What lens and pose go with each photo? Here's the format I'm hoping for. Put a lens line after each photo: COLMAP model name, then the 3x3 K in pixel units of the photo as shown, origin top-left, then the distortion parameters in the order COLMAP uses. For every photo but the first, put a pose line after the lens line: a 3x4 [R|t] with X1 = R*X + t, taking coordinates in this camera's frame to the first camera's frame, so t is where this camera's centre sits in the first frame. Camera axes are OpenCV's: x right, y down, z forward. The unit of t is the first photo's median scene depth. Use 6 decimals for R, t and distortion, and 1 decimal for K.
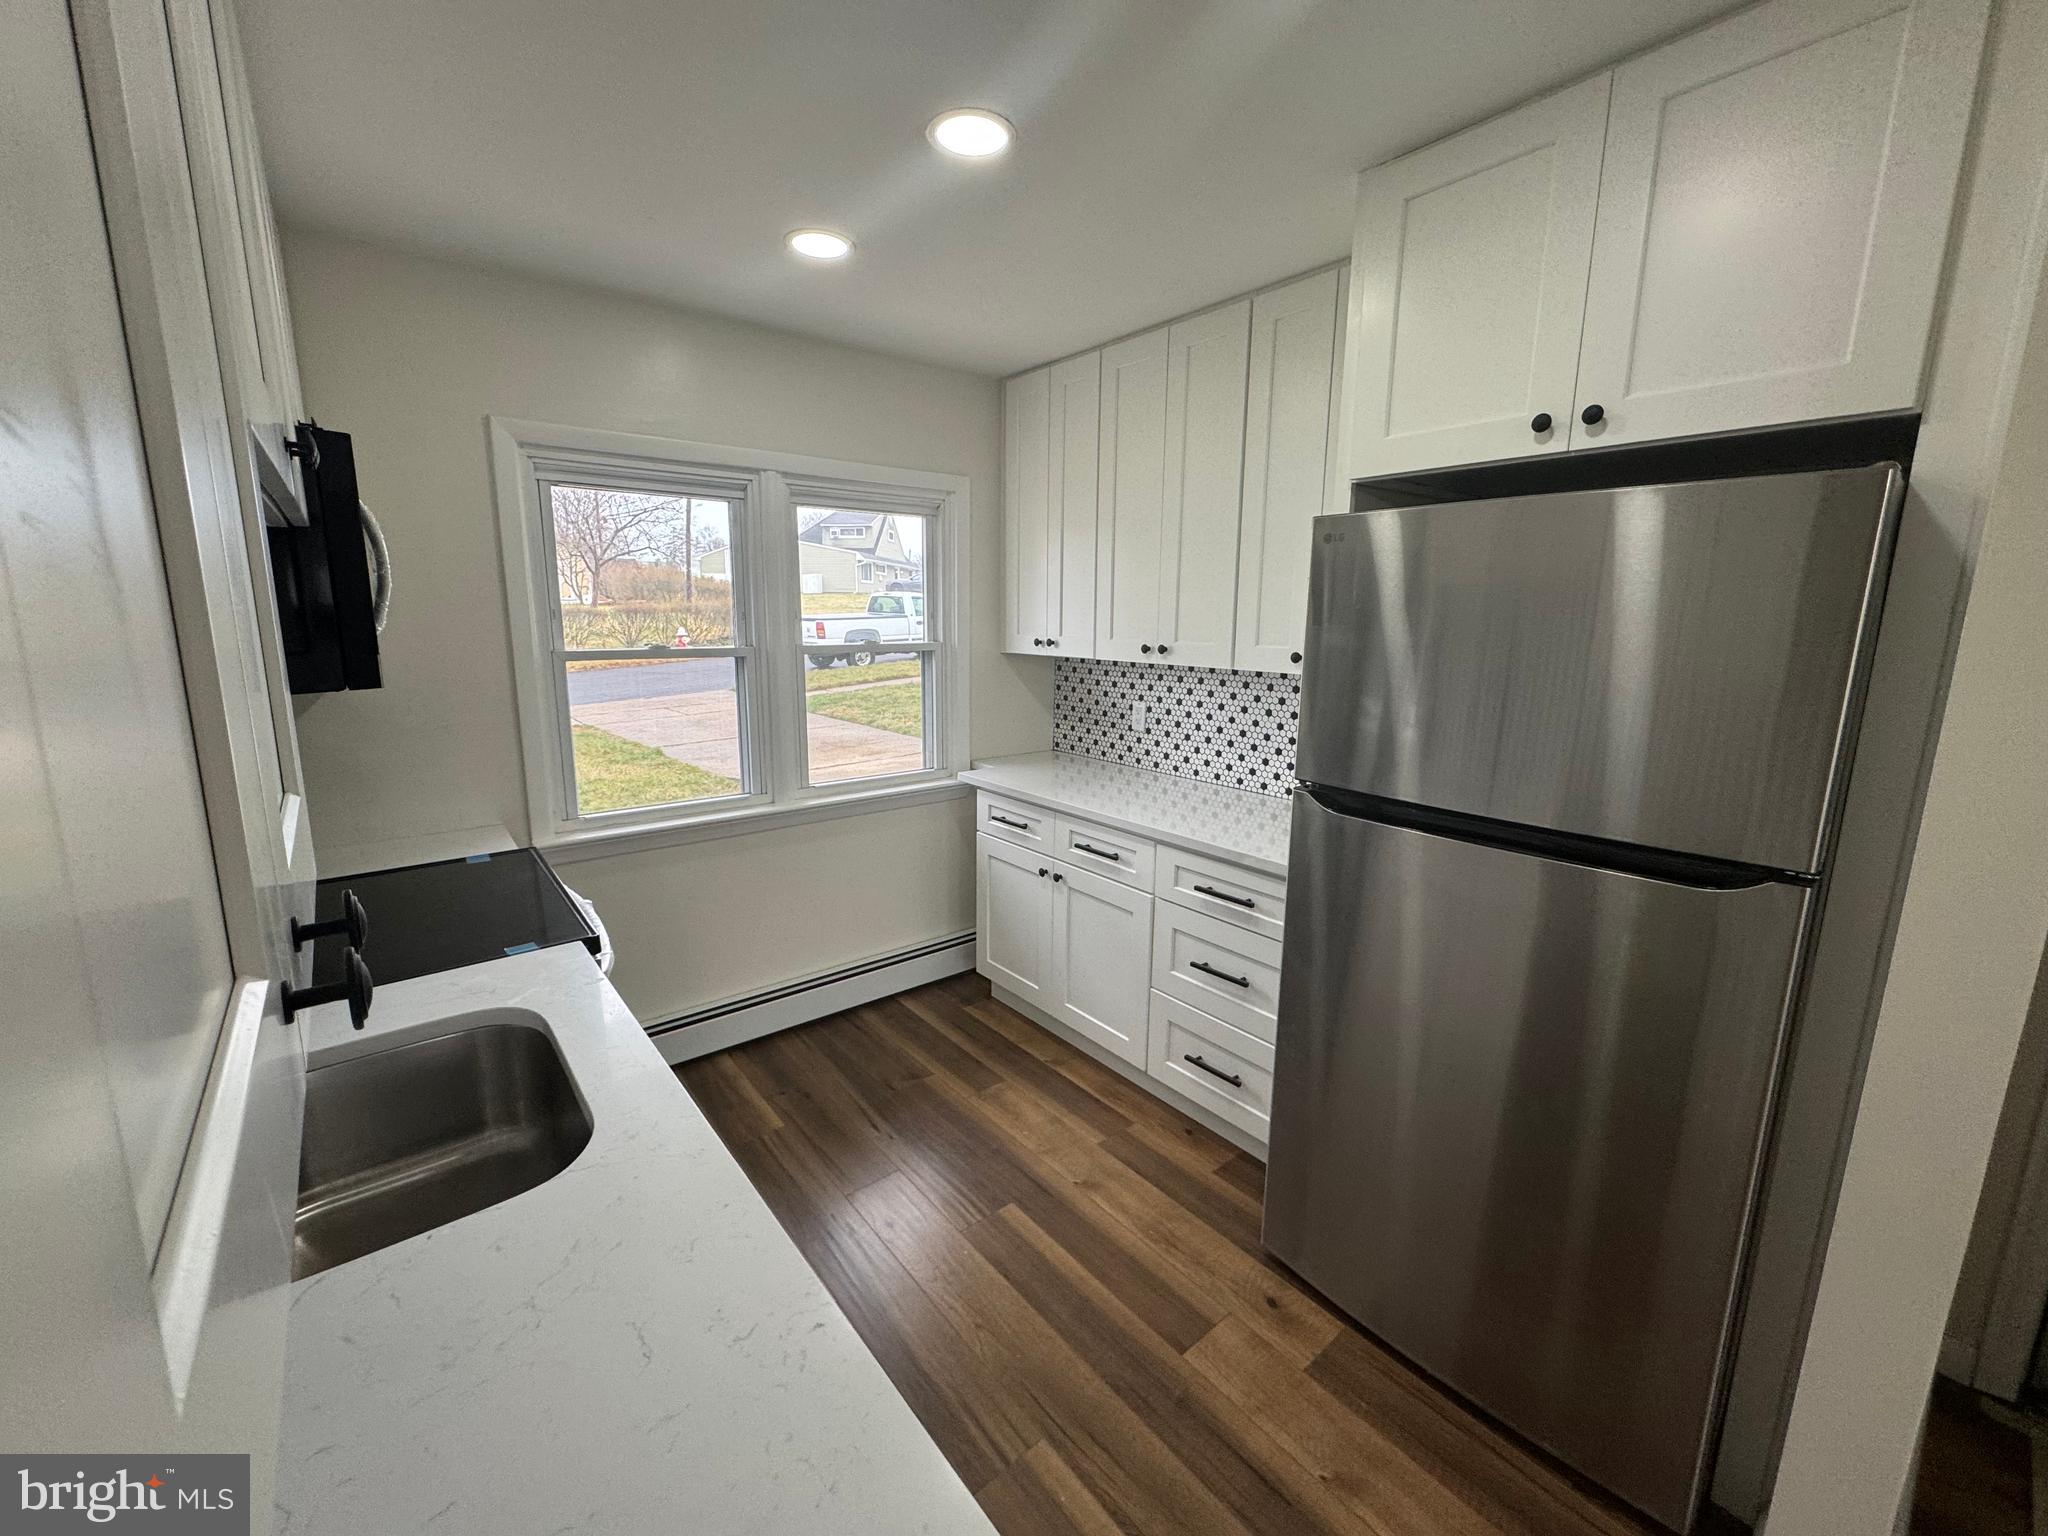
lens RADIAL K [[813.8, 0, 1024.2], [0, 813.8, 762.7], [0, 0, 1]] dist [-0.003052, 0.000351]
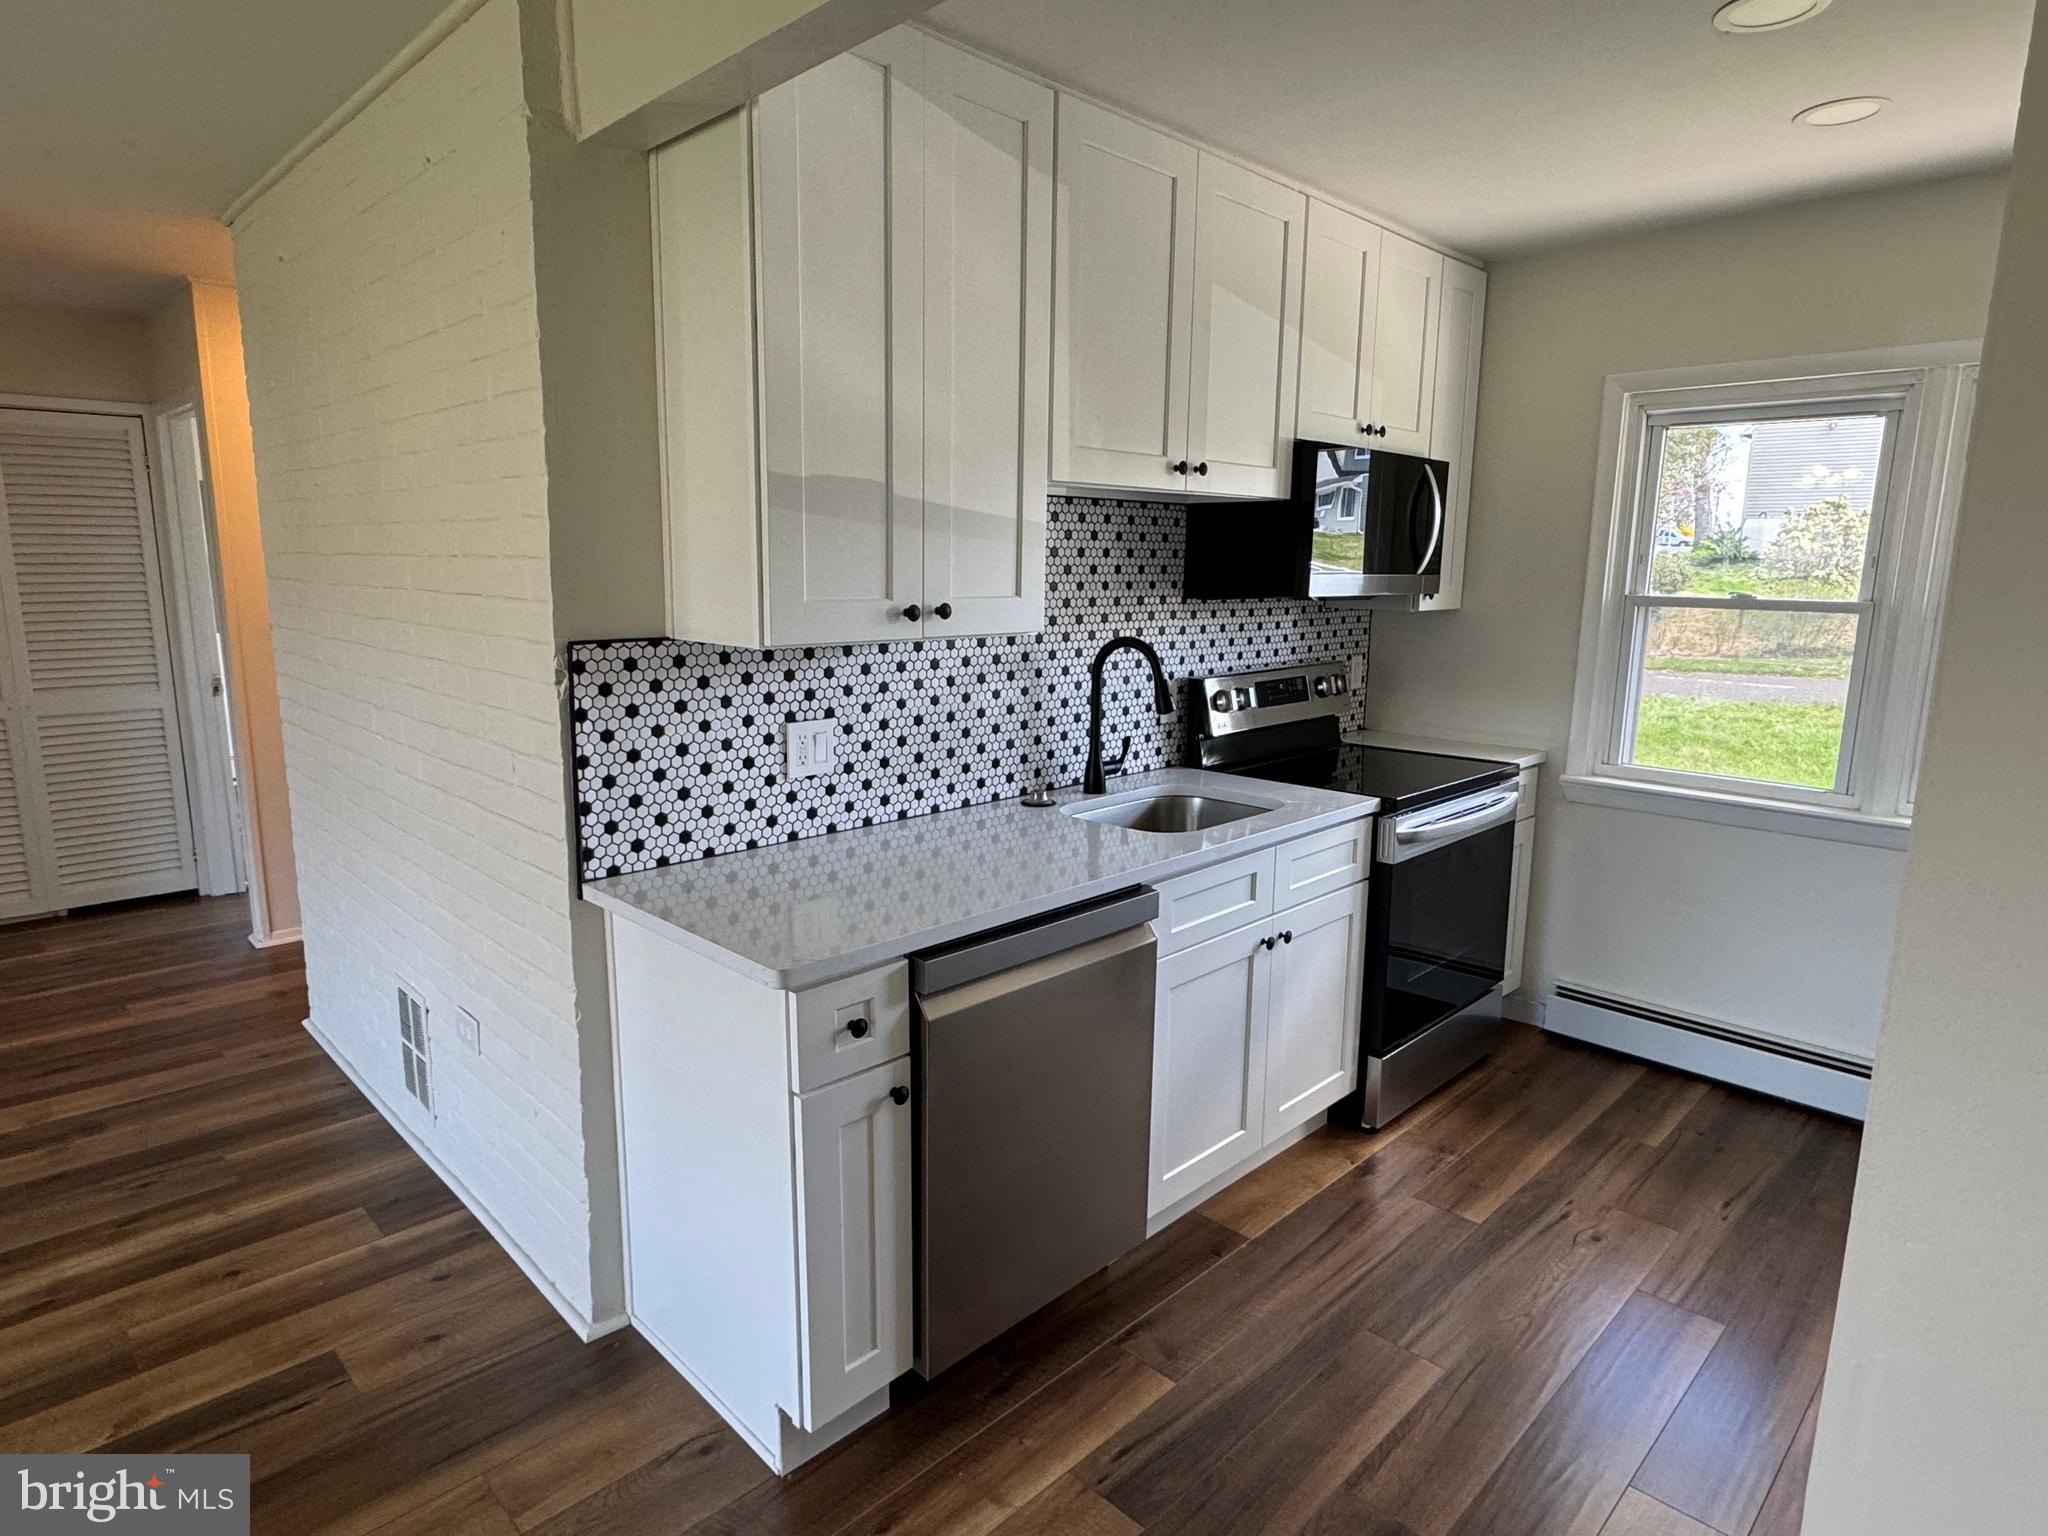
lens RADIAL K [[1149.8, 0, 1016.3], [0, 1149.8, 764.8], [0, 0, 1]] dist [-0.003618, 0.001432]
pose [[0.098920, 0.169702, -0.980518, 0.635543], [-0.193333, 0.969853, 0.148352, 0.002355], [0.976134, 0.174891, 0.128746, 0.091014]]
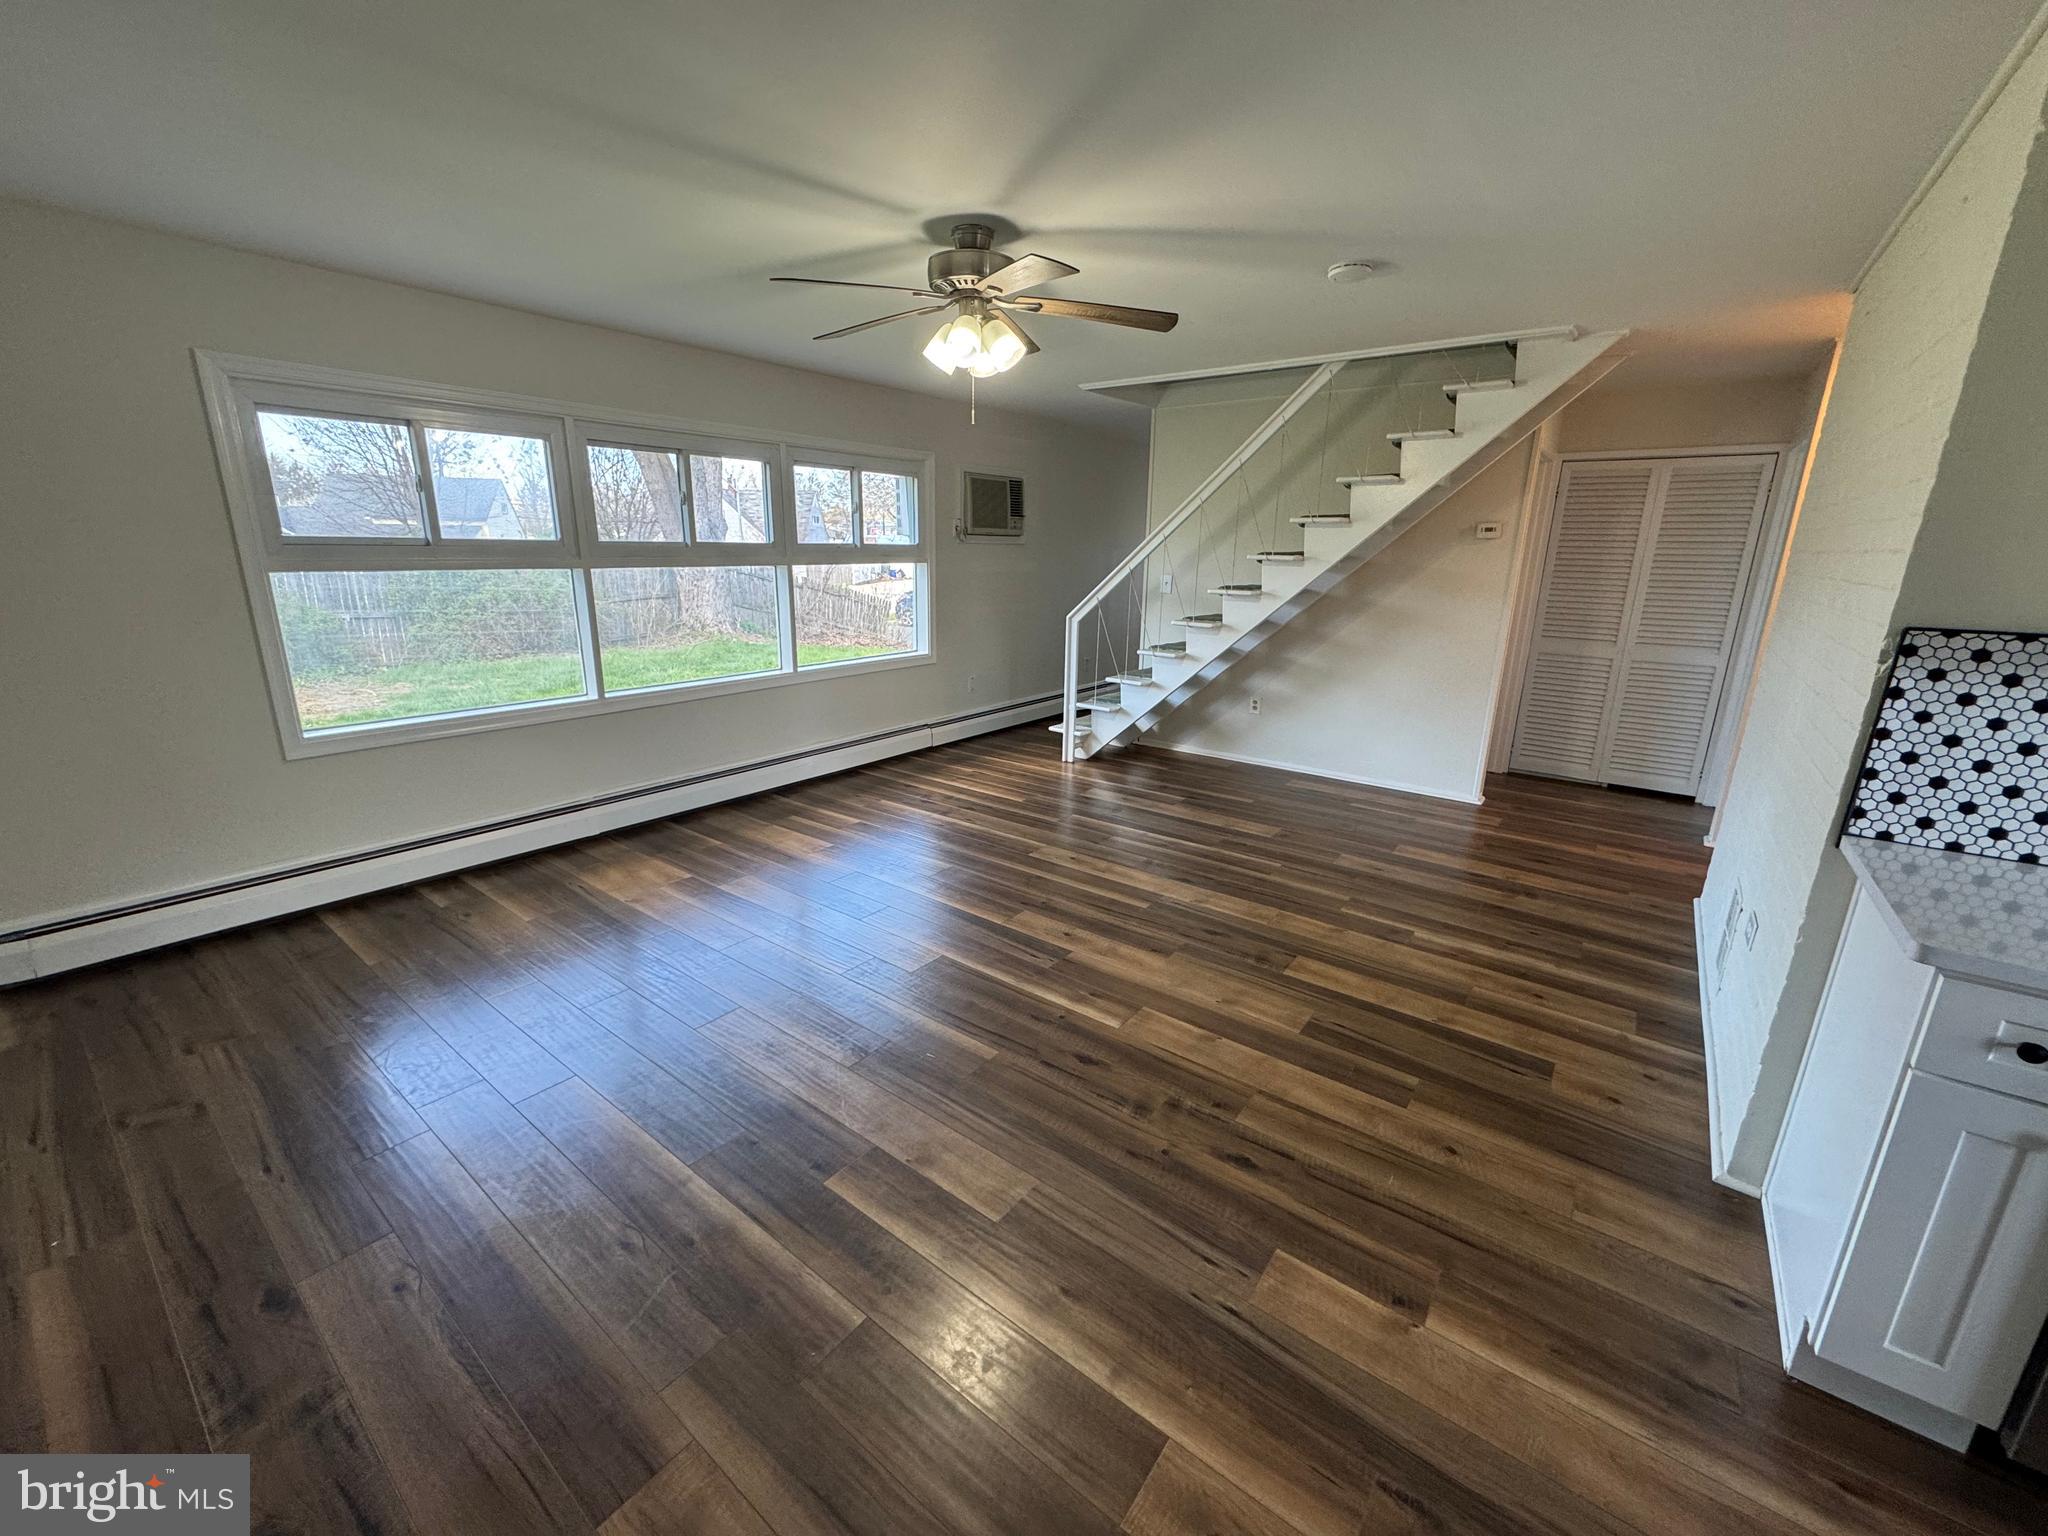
lens RADIAL K [[813.8, 0, 1024.2], [0, 813.8, 762.7], [0, 0, 1]] dist [-0.003052, 0.000351]
pose [[-0.970355, 0.040184, -0.238321, 0.636733], [-0.067654, 0.901497, 0.427465, -0.026688], [0.232023, 0.430916, -0.872053, 0.283306]]
